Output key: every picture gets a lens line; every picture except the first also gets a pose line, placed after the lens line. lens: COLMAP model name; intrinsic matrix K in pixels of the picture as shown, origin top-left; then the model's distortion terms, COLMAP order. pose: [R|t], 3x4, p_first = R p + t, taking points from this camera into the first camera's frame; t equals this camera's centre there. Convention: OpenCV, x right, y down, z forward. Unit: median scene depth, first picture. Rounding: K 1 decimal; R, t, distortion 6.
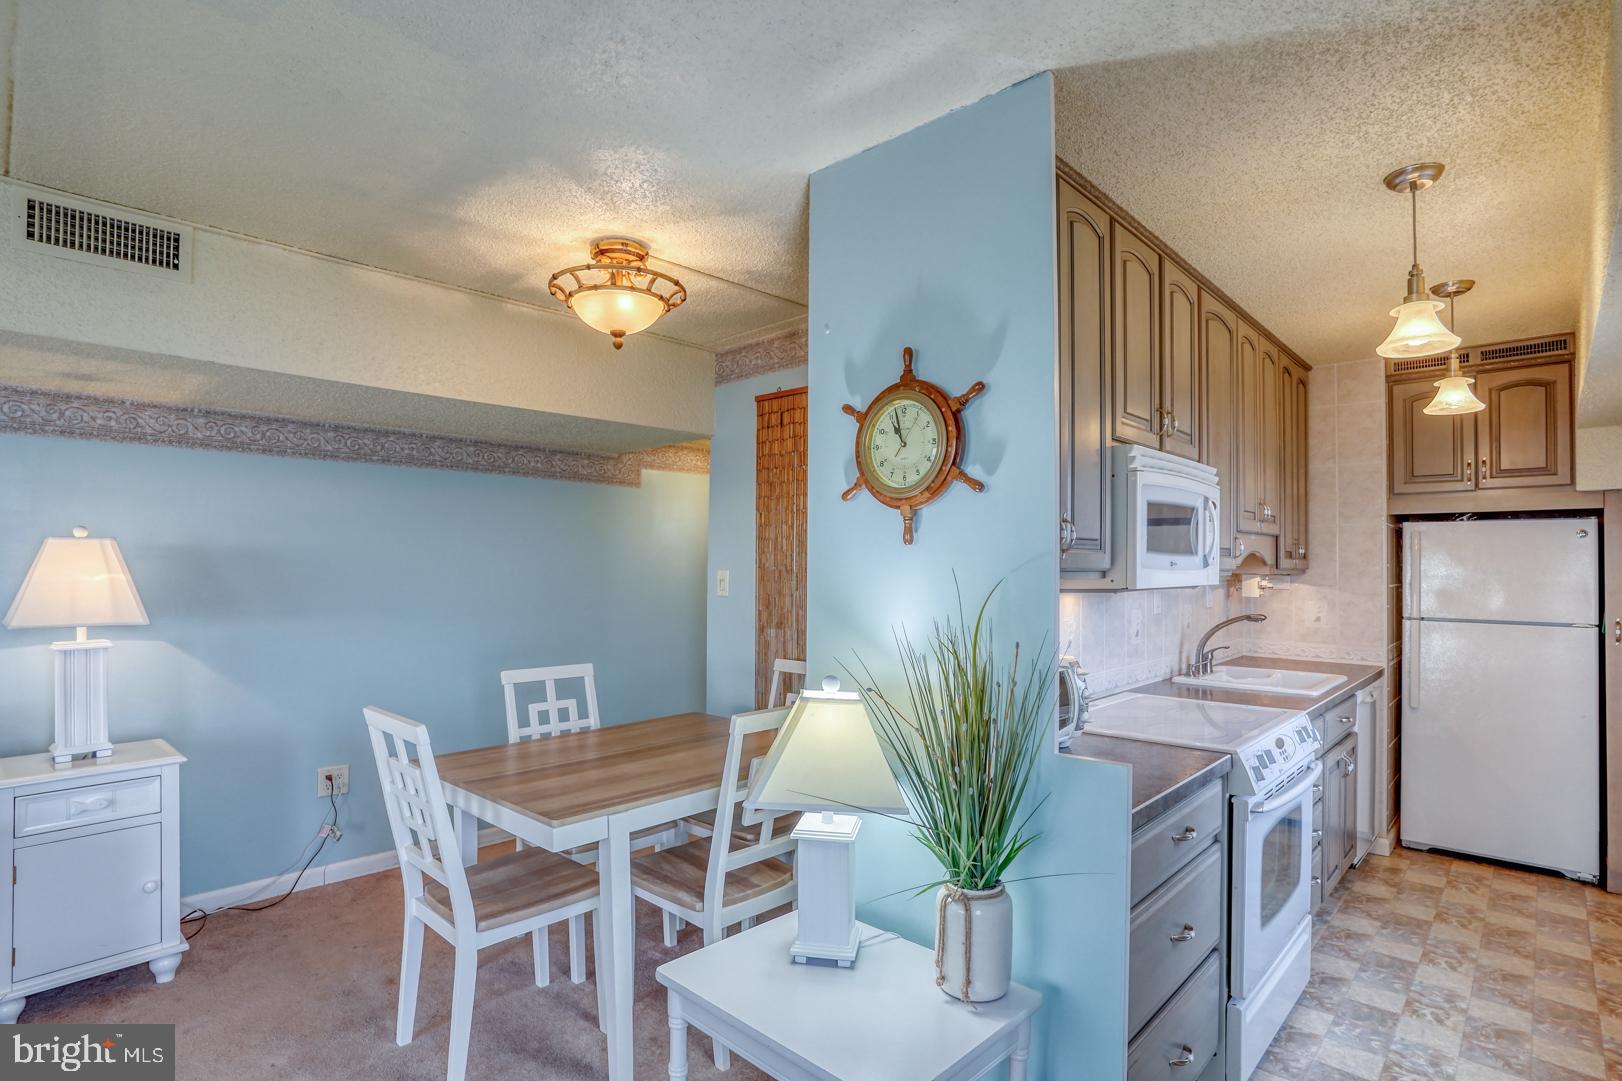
lens RADIAL K [[815.8, 0, 796.7], [0, 815.8, 550.9], [0, 0, 1]] dist [-0.064623, 0.025743]
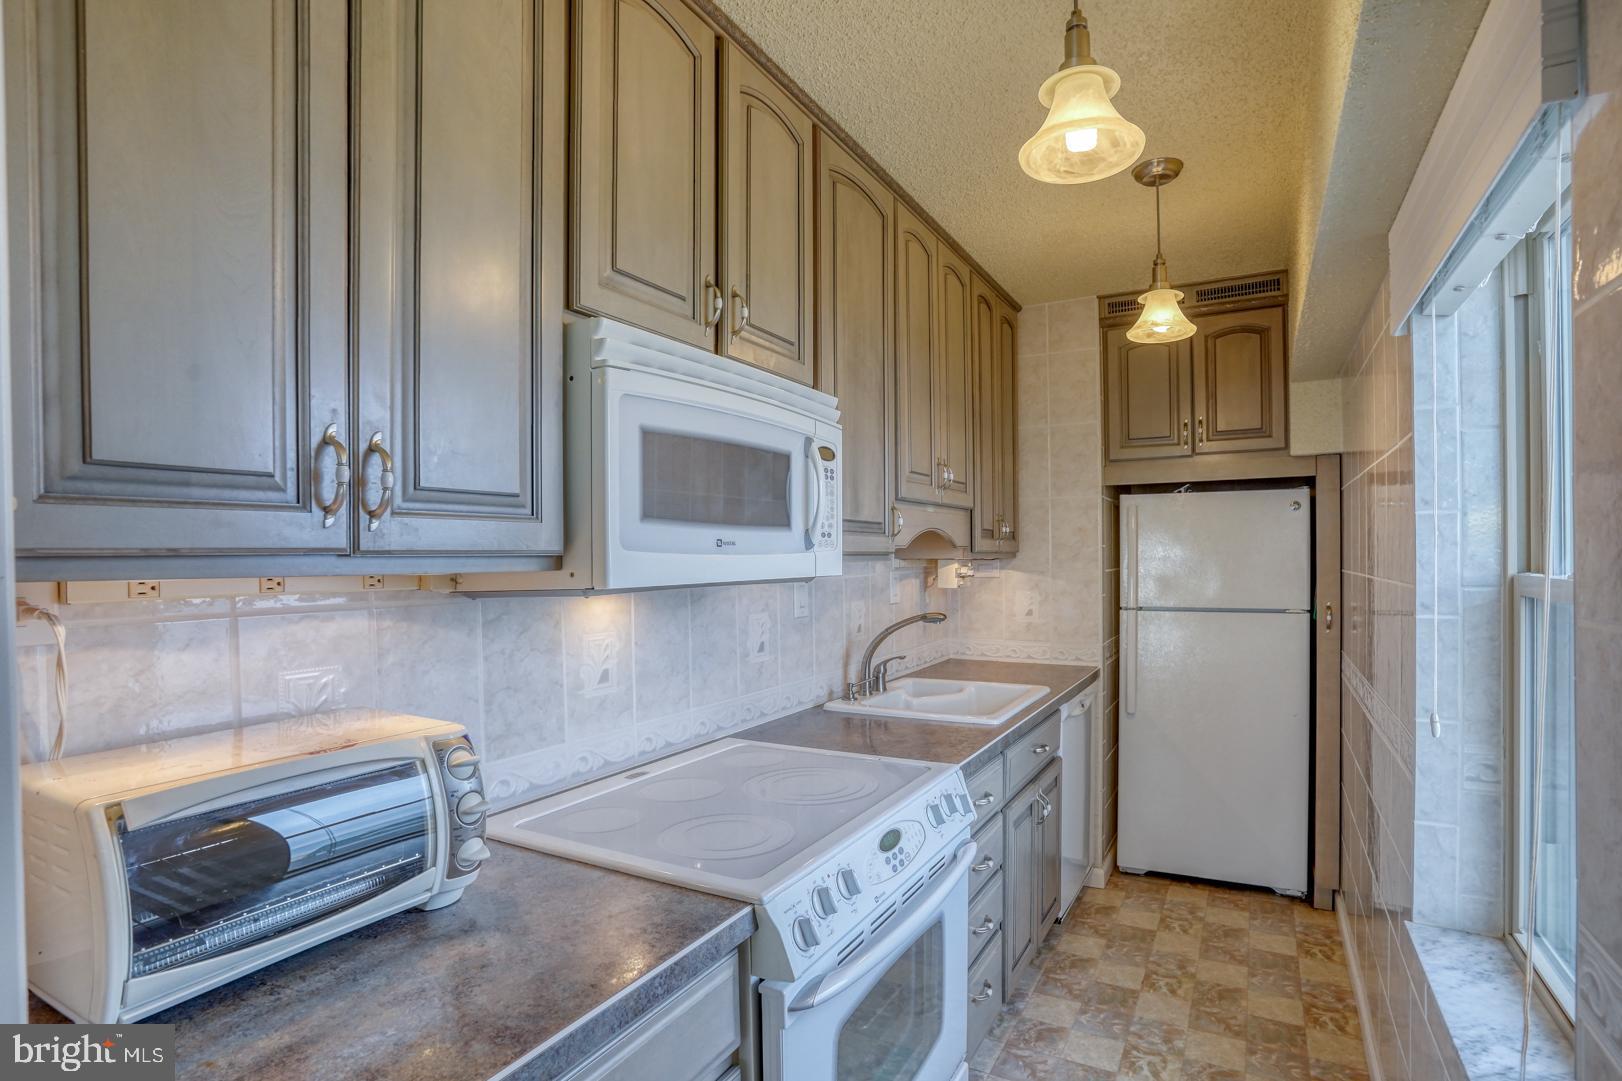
lens RADIAL K [[815.8, 0, 837.8], [0, 815.8, 569.0], [0, 0, 1]] dist [-0.064623, 0.025743]
pose [[0.961766, -0.022496, 0.272948, 0.292747], [0.014141, 0.999370, 0.032542, 0.013013], [-0.273508, -0.027438, 0.961478, 0.307006]]
